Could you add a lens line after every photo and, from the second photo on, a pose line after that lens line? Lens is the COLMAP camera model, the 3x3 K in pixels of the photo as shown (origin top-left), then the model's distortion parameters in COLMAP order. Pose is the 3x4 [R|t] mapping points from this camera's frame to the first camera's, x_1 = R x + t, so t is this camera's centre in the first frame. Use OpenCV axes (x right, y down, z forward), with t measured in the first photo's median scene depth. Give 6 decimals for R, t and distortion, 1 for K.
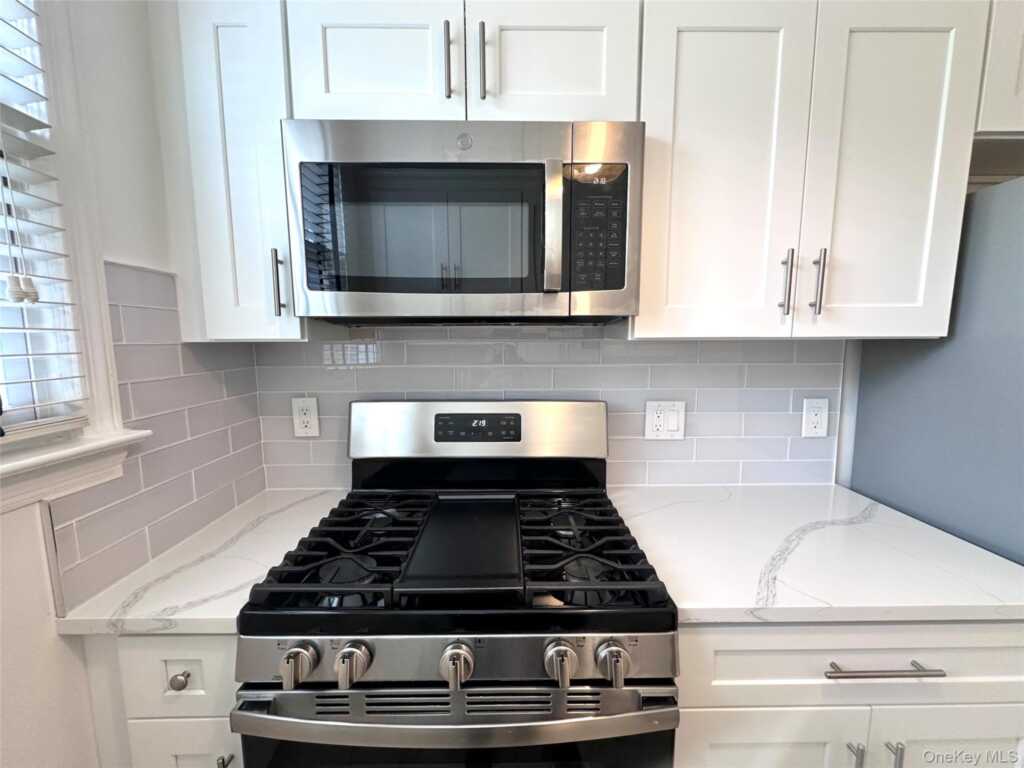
lens RADIAL K [[426.6, 0, 512.0], [0, 426.6, 384.0], [0, 0, 1]] dist [-0.000802, -0.000024]
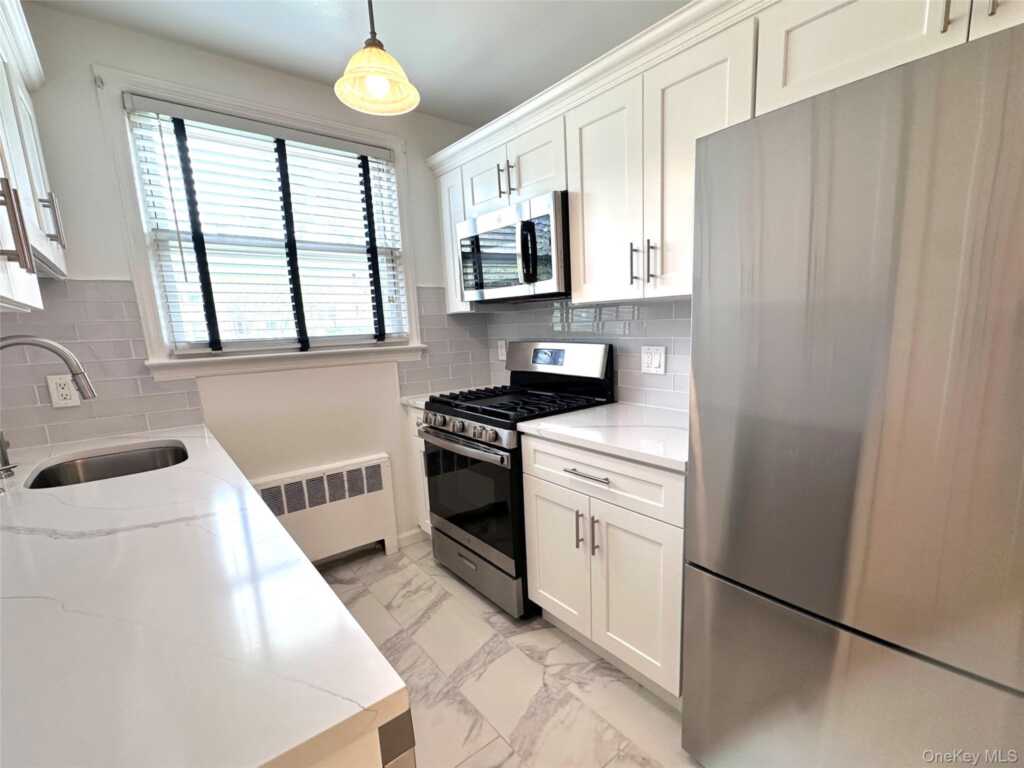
lens RADIAL K [[426.6, 0, 512.0], [0, 426.6, 384.0], [0, 0, 1]] dist [-0.000802, -0.000024]
pose [[0.638352, 0.095204, -0.763834, 1.647939], [-0.048966, 0.995334, 0.083136, 0.100298], [0.768185, -0.015668, 0.640036, -0.378620]]
